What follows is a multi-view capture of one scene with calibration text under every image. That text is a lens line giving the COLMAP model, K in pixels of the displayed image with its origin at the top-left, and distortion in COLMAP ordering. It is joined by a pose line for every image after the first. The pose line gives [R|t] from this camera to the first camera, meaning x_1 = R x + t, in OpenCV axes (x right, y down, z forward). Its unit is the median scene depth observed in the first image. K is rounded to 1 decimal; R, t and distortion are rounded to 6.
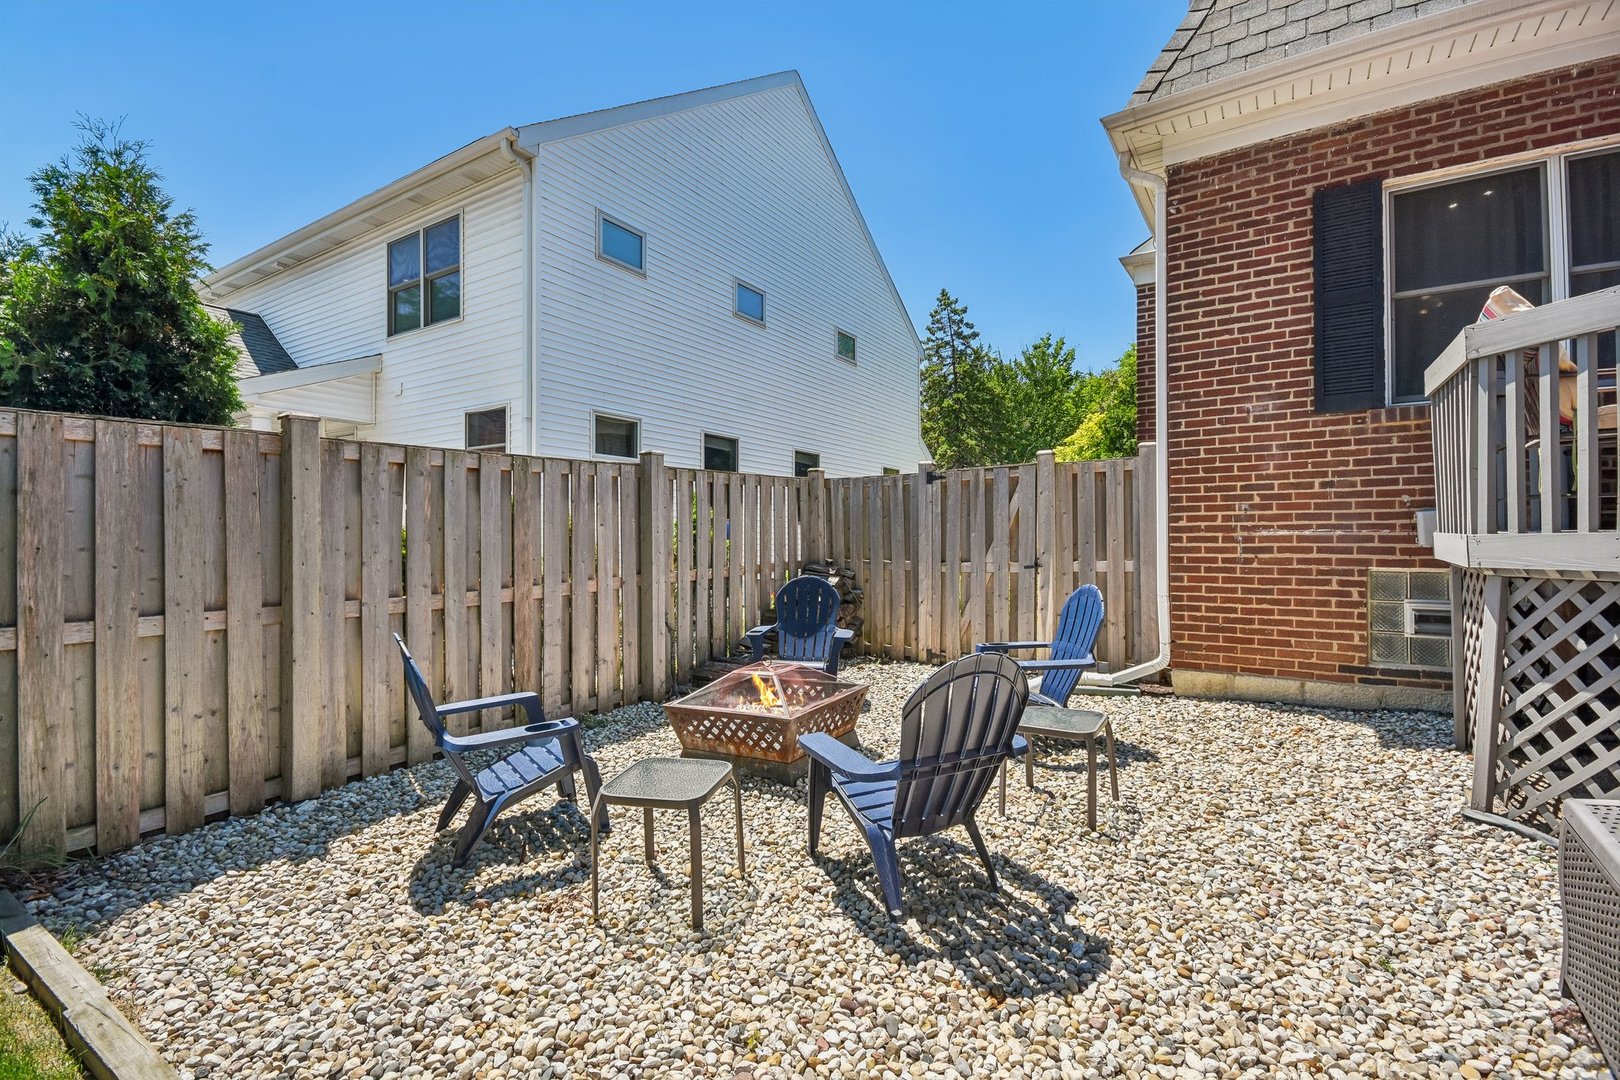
lens RADIAL K [[741.2, 0, 813.4], [0, 741.2, 526.5], [0, 0, 1]] dist [0.000105, -0.000876]
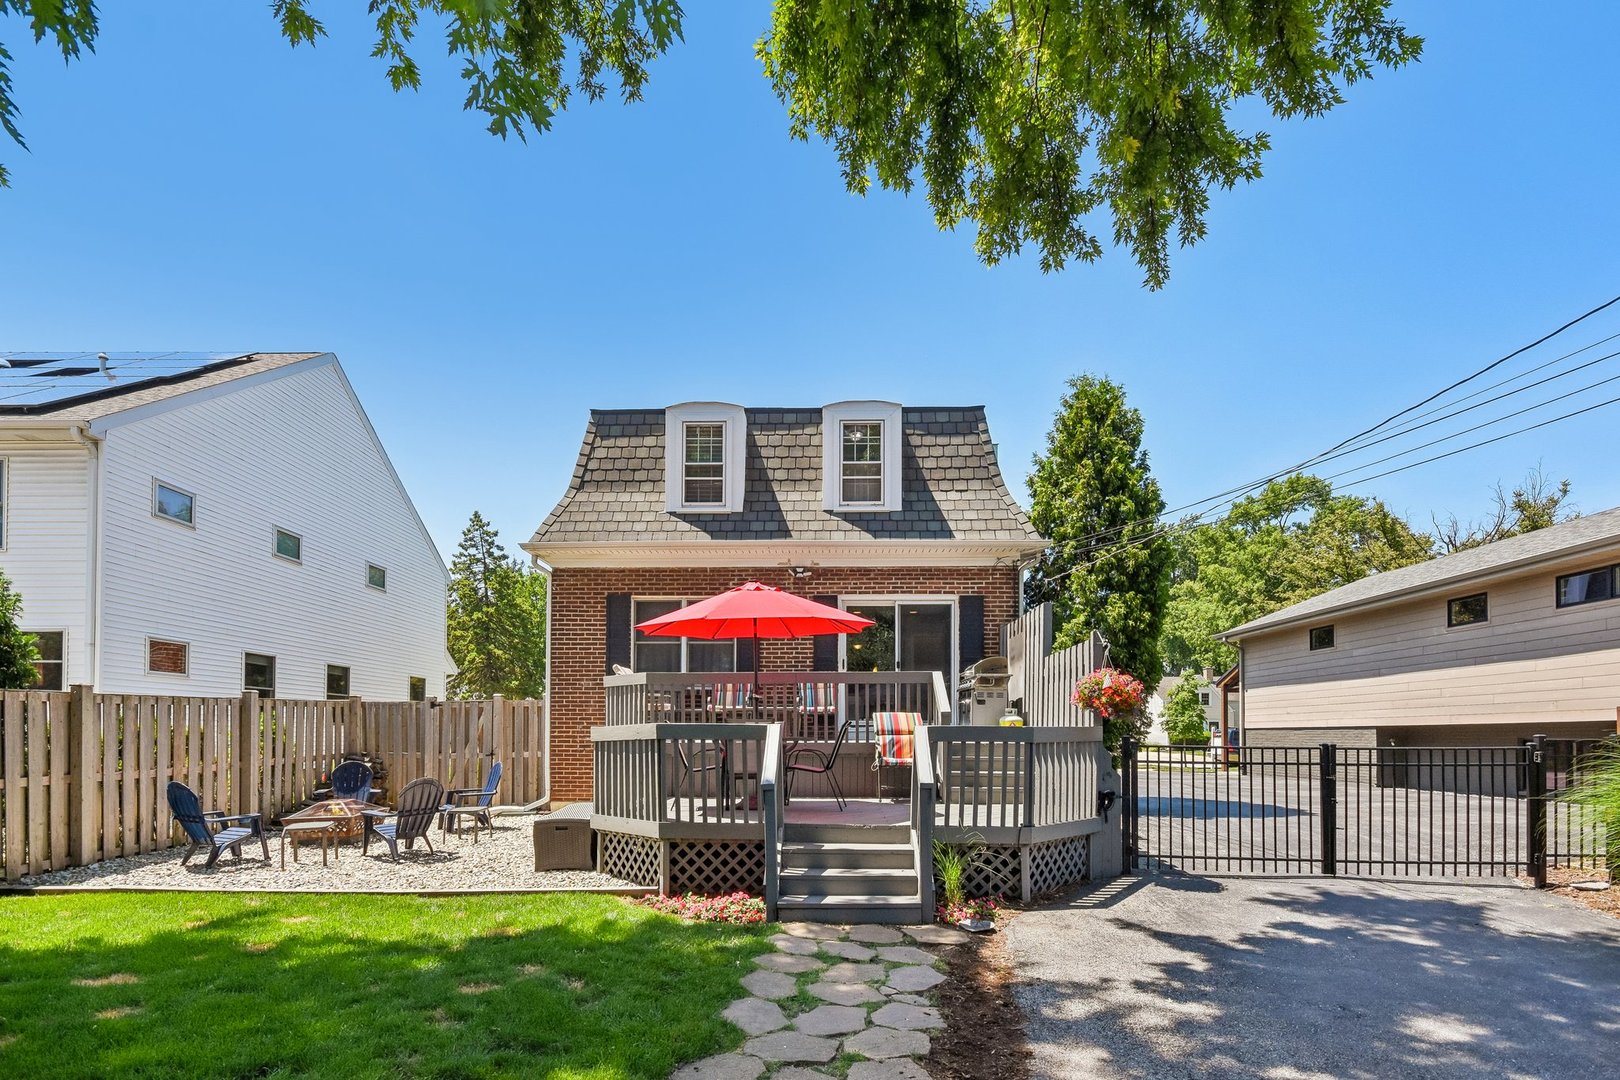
lens RADIAL K [[741.2, 0, 795.3], [0, 741.2, 727.6], [0, 0, 1]] dist [0.000105, -0.000876]
pose [[0.844746, 0.011134, 0.535051, -0.060431], [-0.015799, 0.999867, 0.004137, -0.037054], [-0.534934, -0.011948, 0.844810, -1.037221]]
